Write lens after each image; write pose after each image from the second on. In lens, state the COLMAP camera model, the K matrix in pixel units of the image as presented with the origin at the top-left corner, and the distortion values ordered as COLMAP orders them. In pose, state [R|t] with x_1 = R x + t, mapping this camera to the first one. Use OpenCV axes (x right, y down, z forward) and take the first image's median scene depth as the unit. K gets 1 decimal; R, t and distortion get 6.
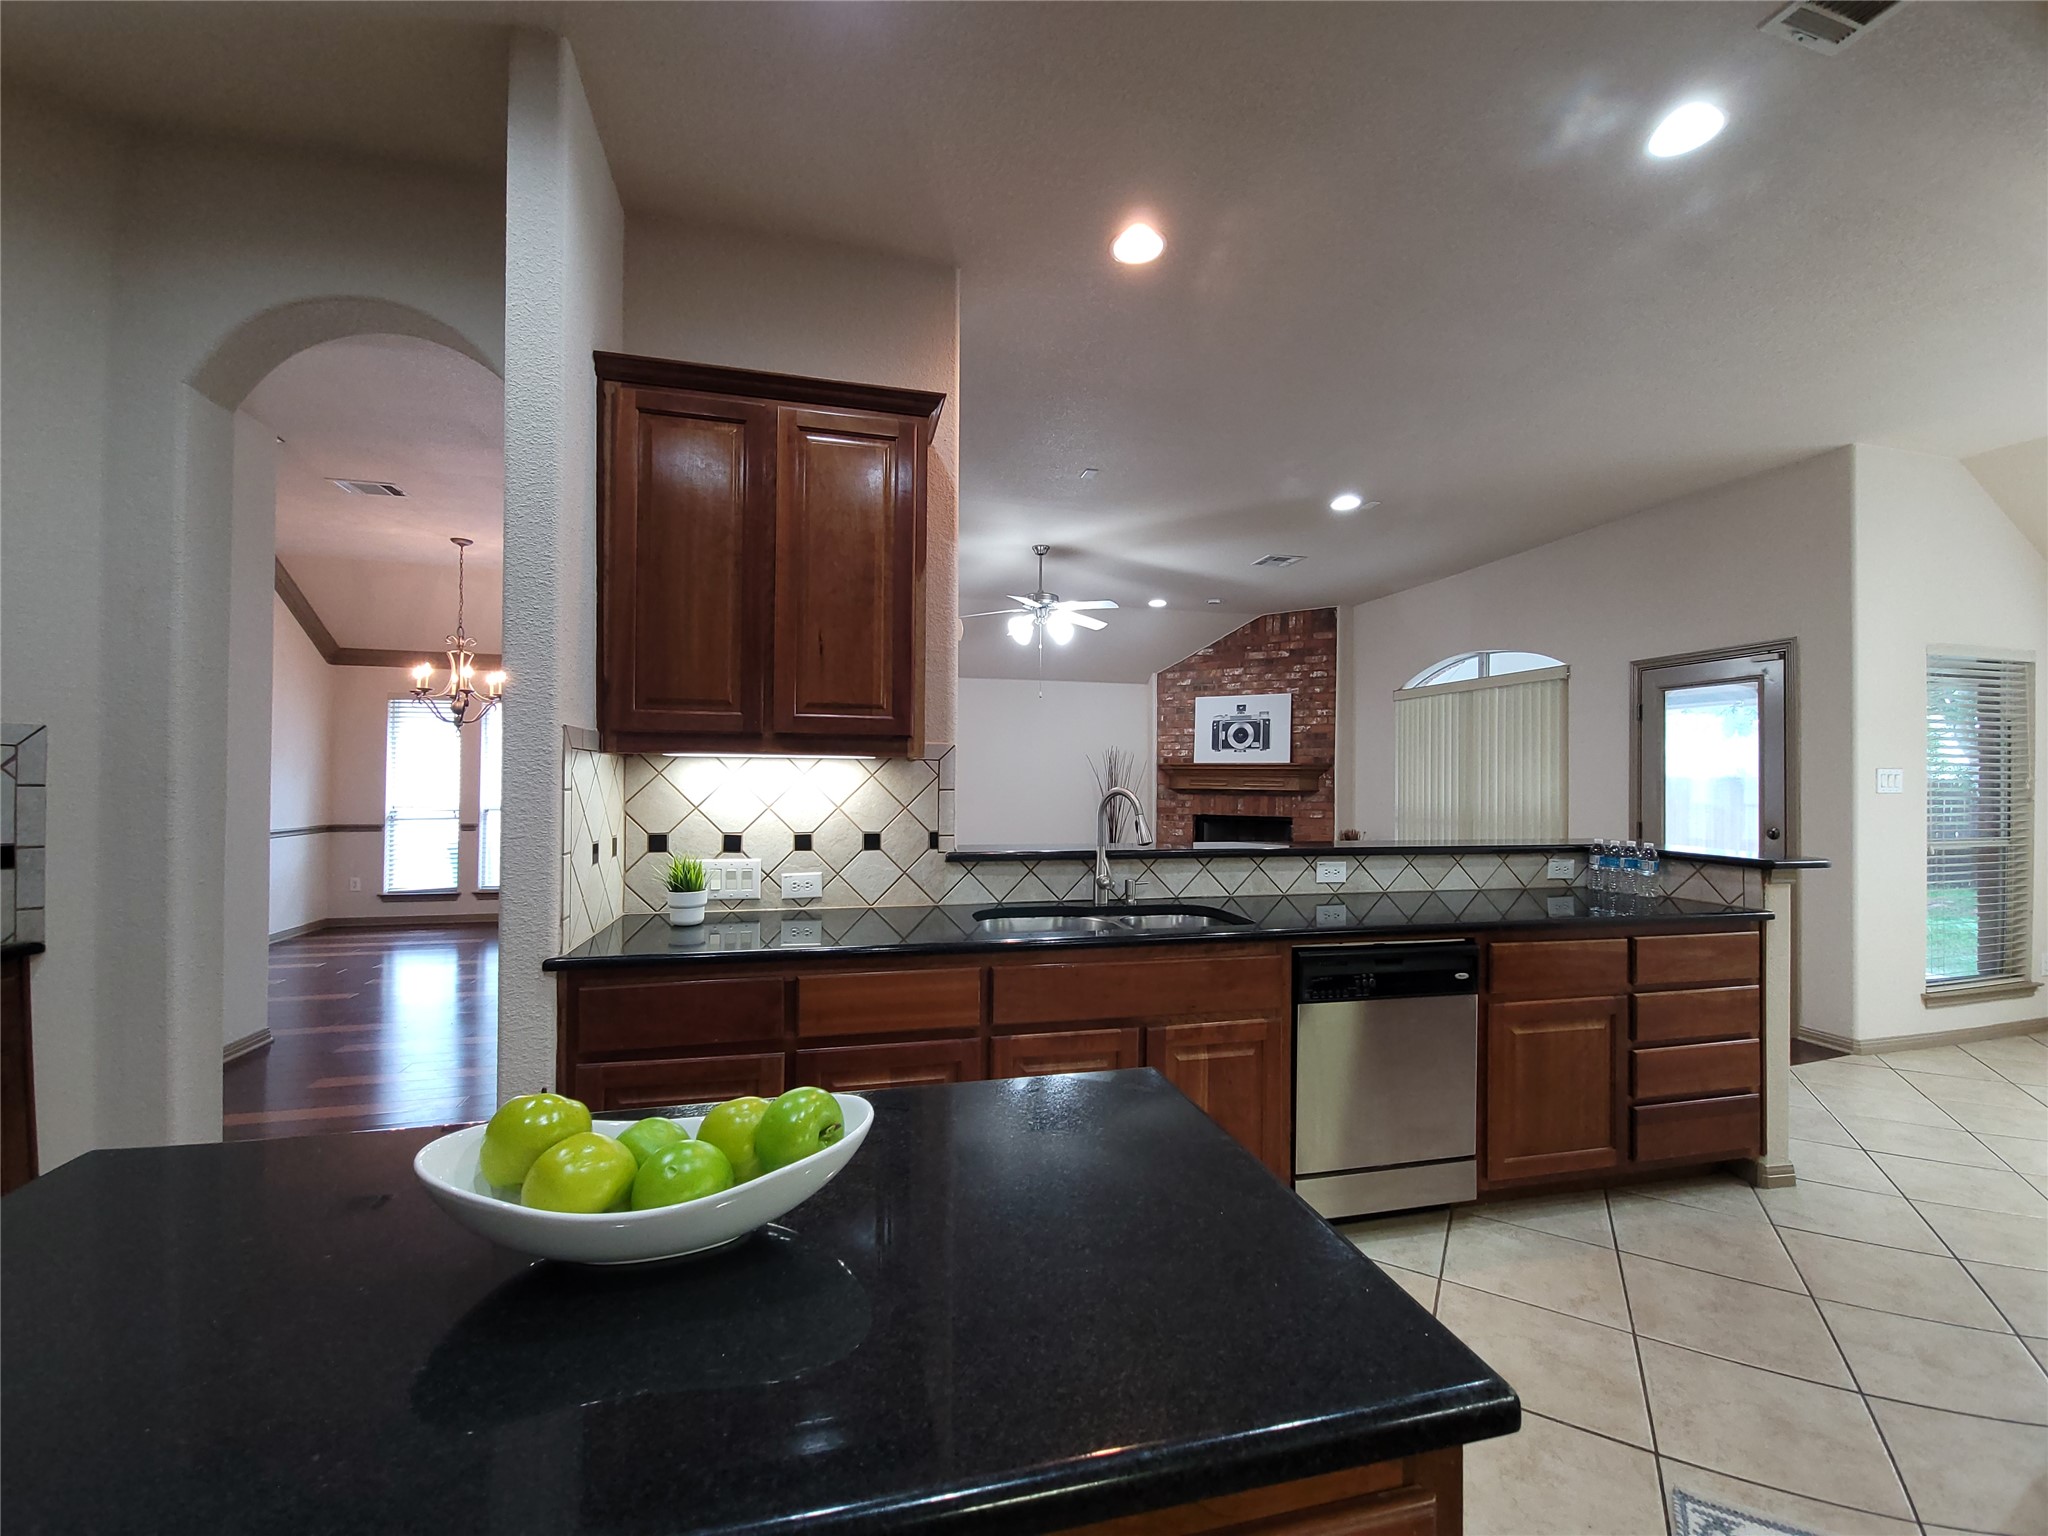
lens RADIAL K [[828.0, 0, 1032.5], [0, 828.0, 770.2], [0, 0, 1]] dist [0.008934, -0.007058]
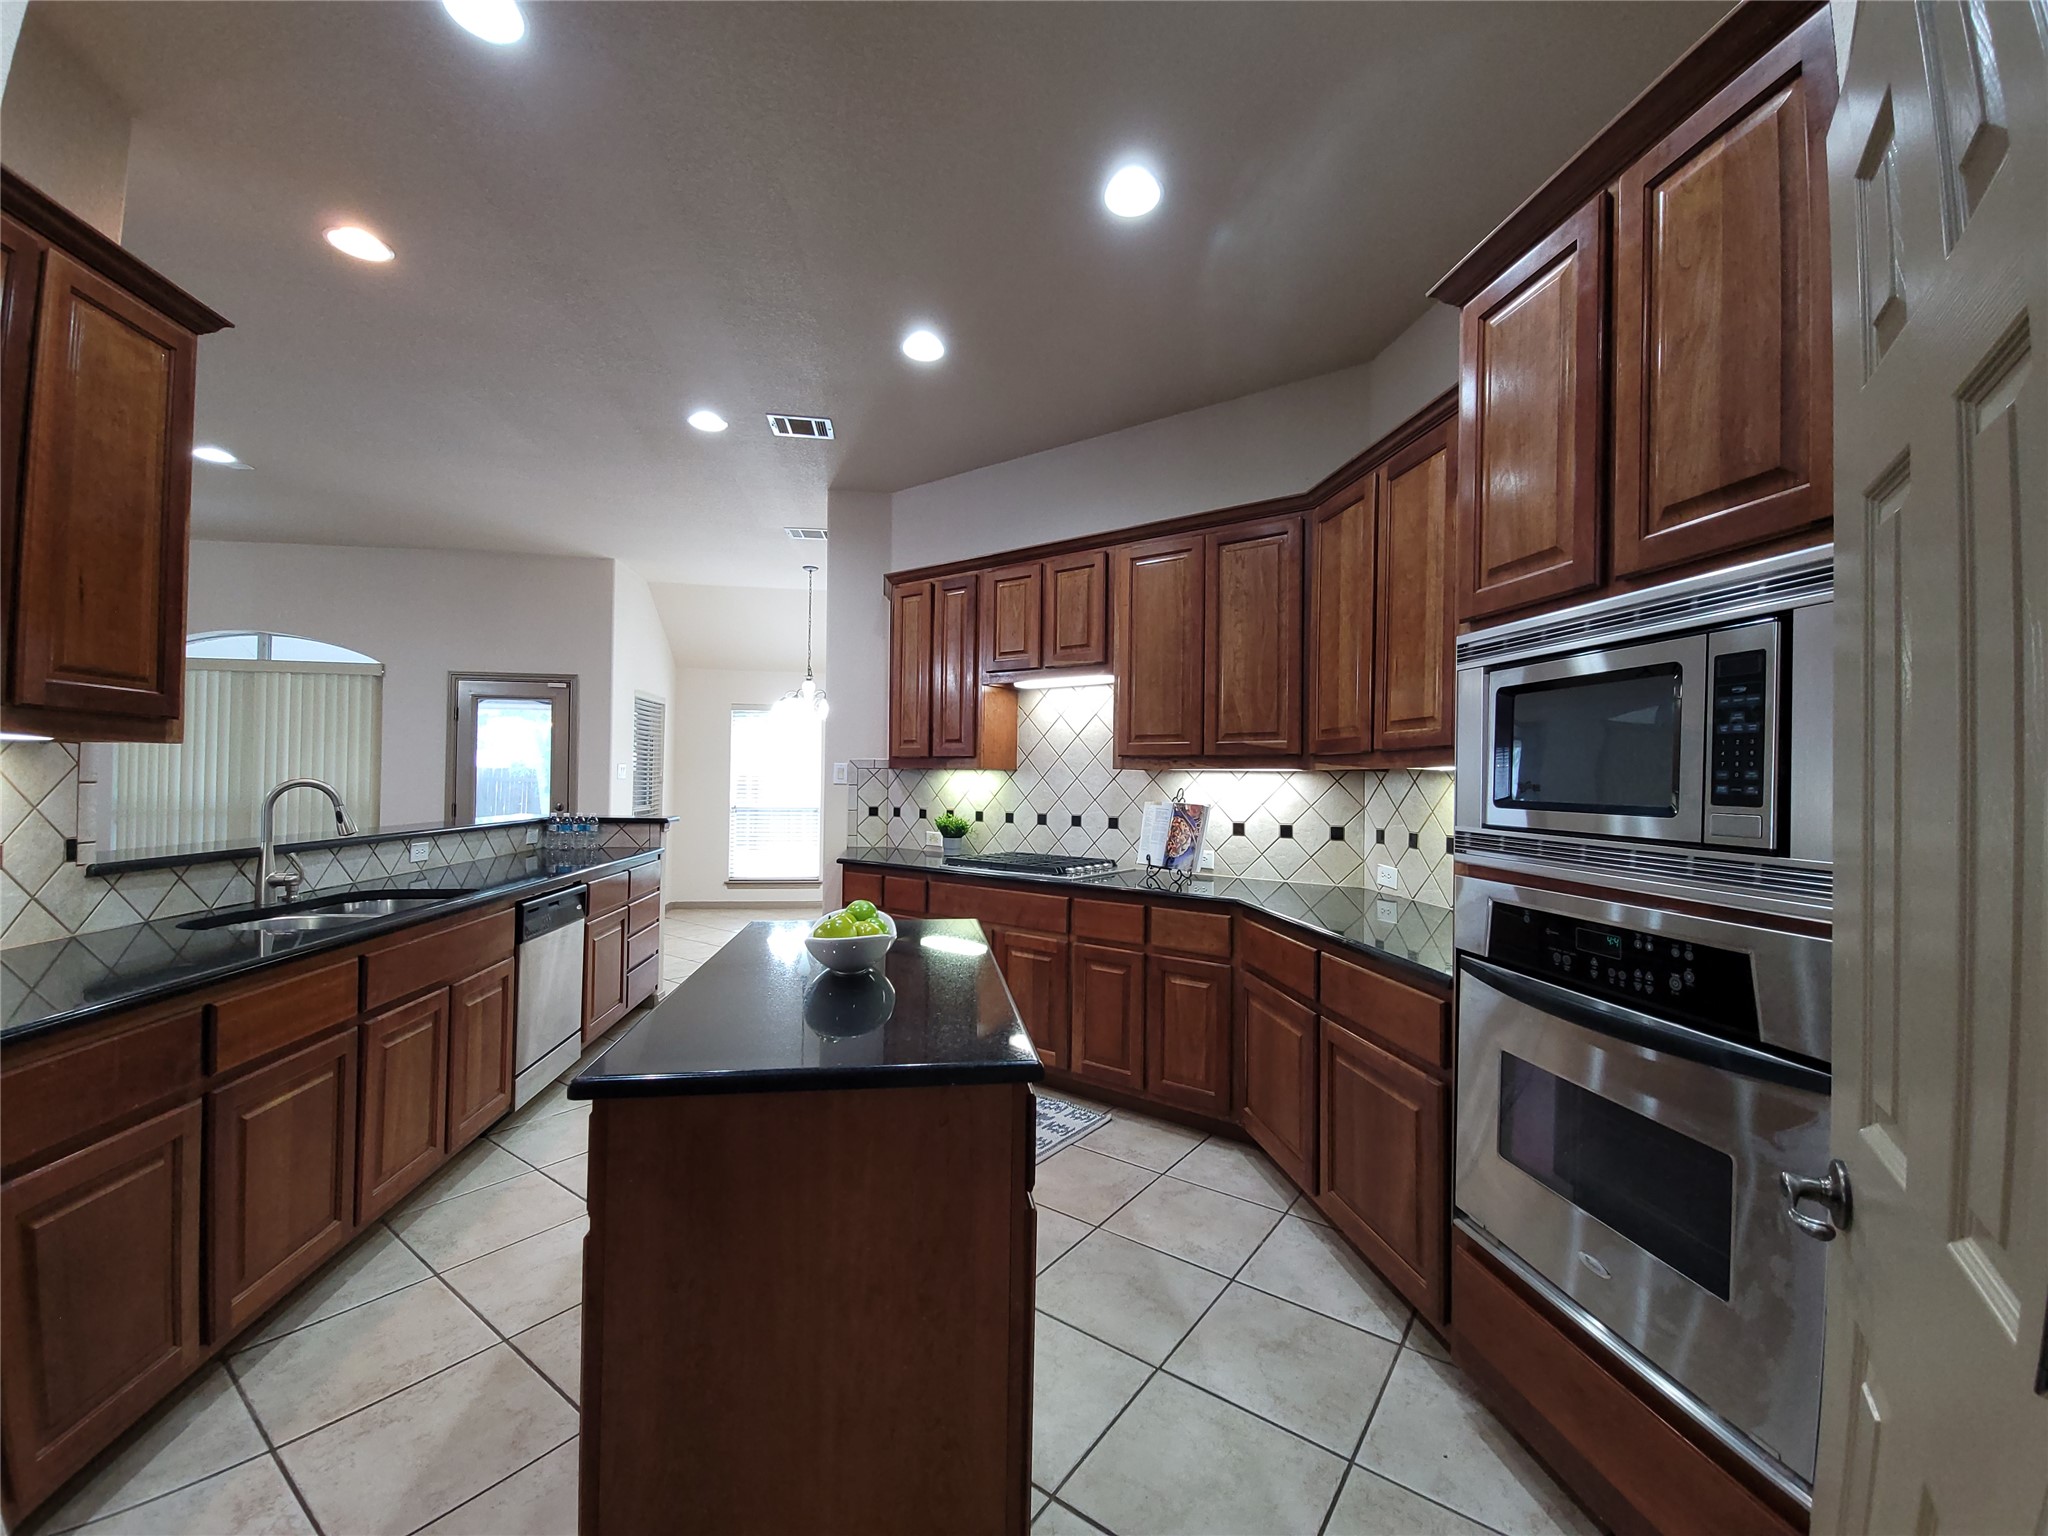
lens RADIAL K [[828.0, 0, 1032.5], [0, 828.0, 770.2], [0, 0, 1]] dist [0.008934, -0.007058]
pose [[0.096636, 0.005250, 0.995306, -0.253116], [-0.023356, 0.999723, -0.003005, -0.001726], [-0.995046, -0.022956, 0.096732, 0.021729]]
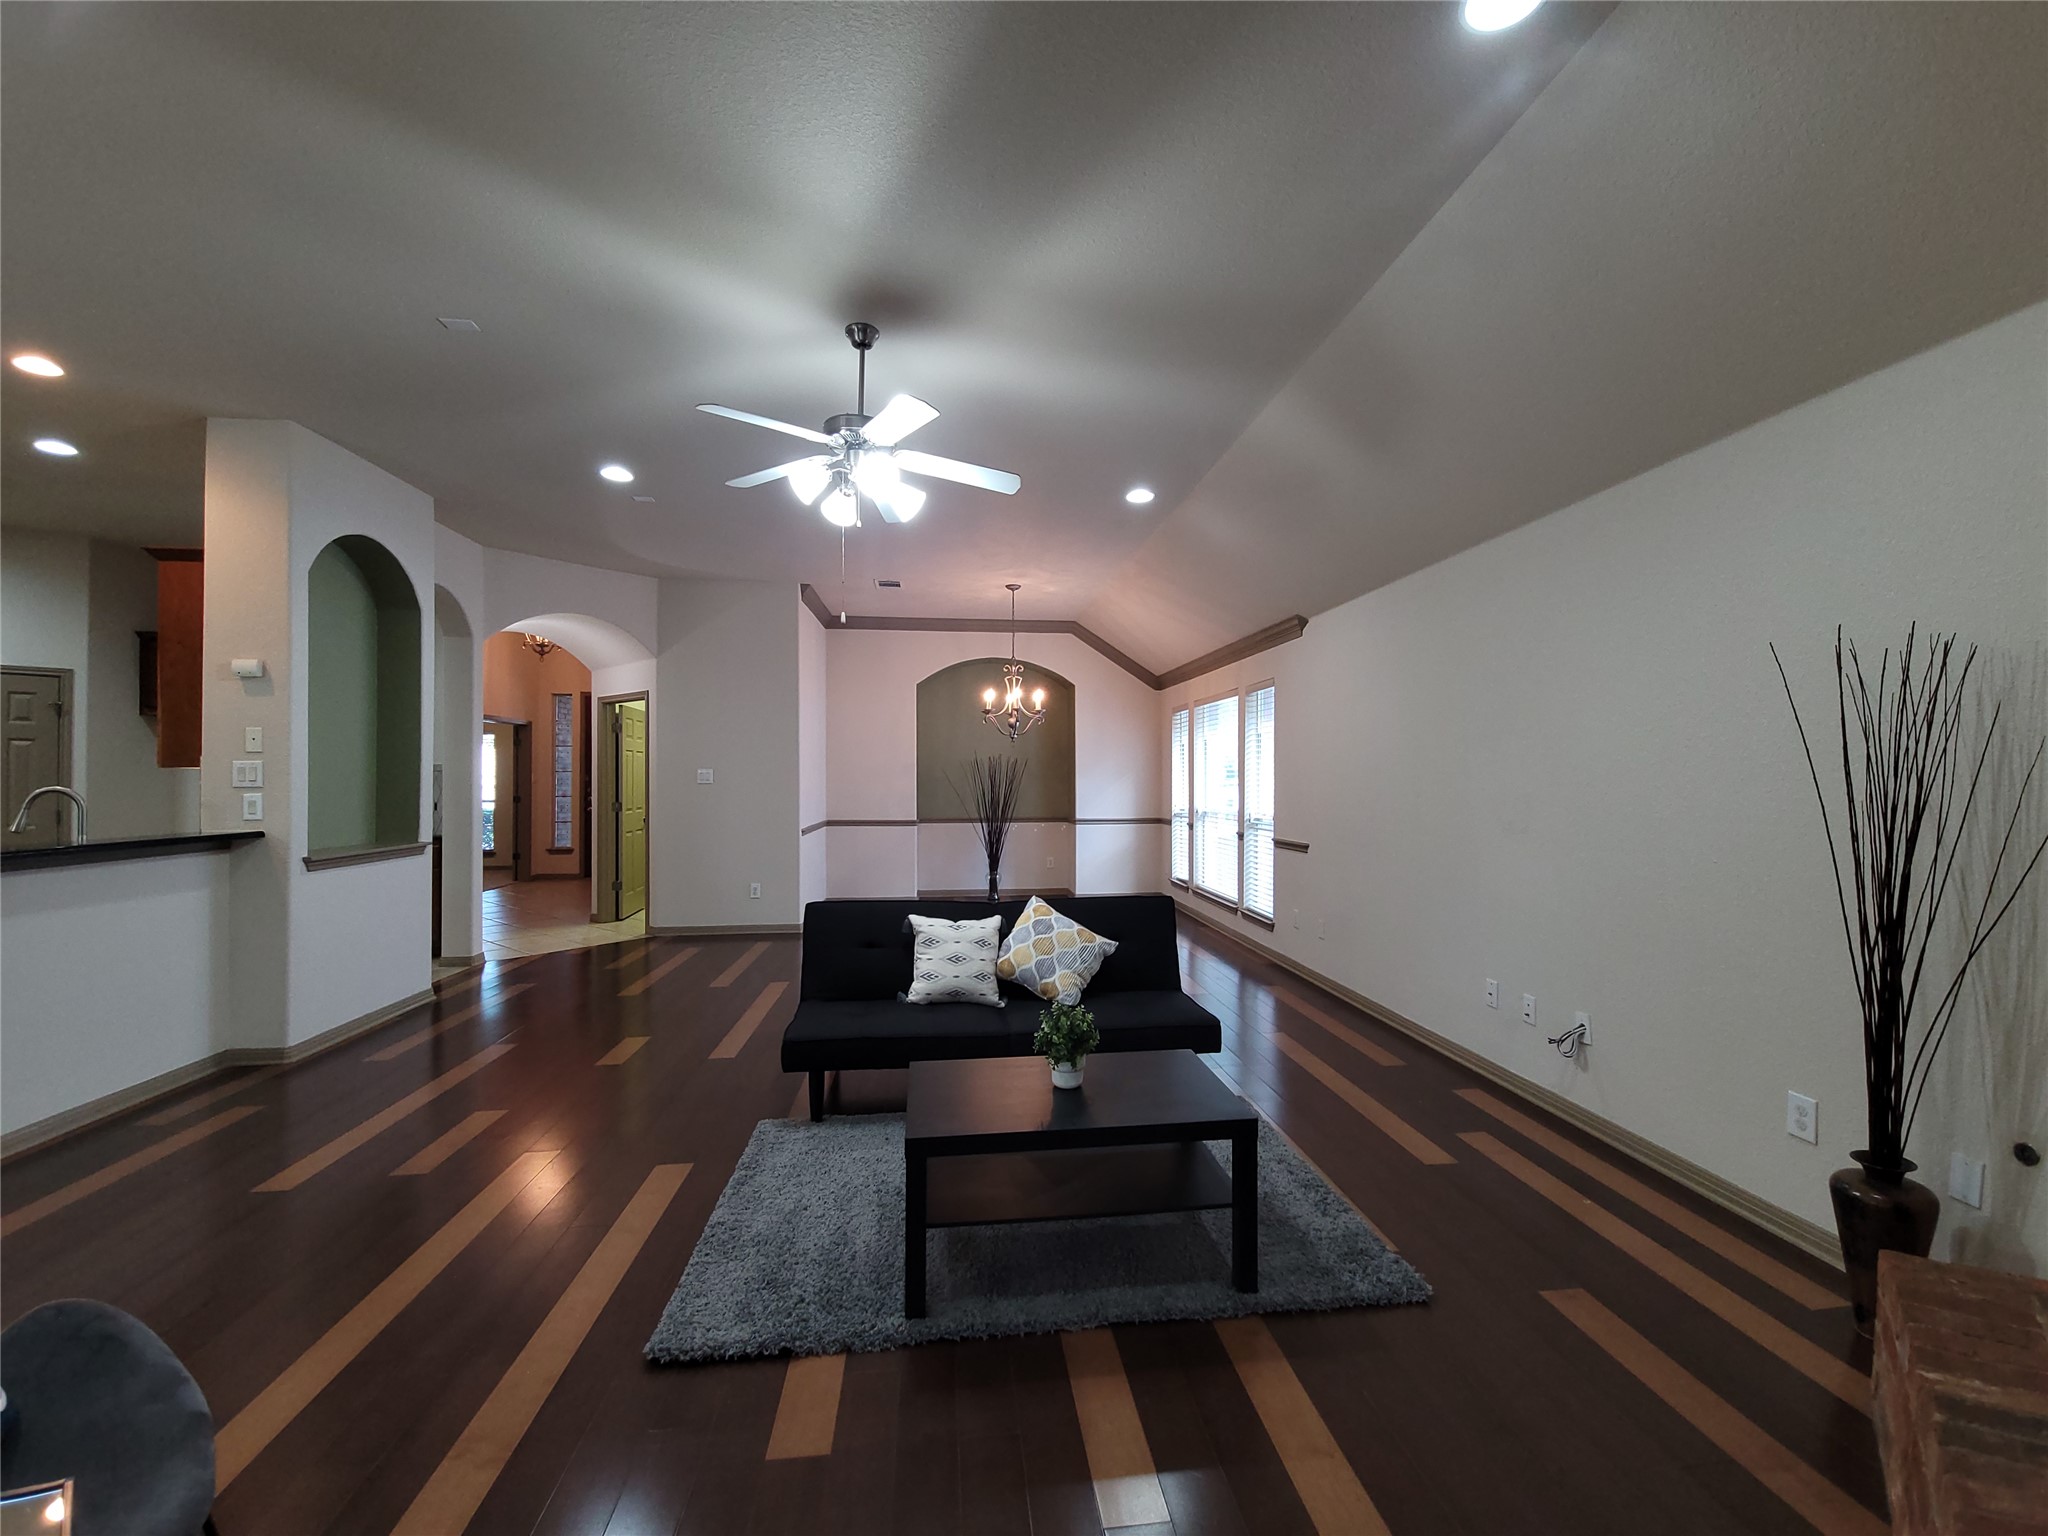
lens RADIAL K [[828.0, 0, 1032.5], [0, 828.0, 770.2], [0, 0, 1]] dist [0.008934, -0.007058]
pose [[-0.133118, -0.016669, -0.990960, 0.366652], [0.013264, 0.999739, -0.018599, 0.012433], [0.991011, -0.015620, -0.132863, 0.848689]]
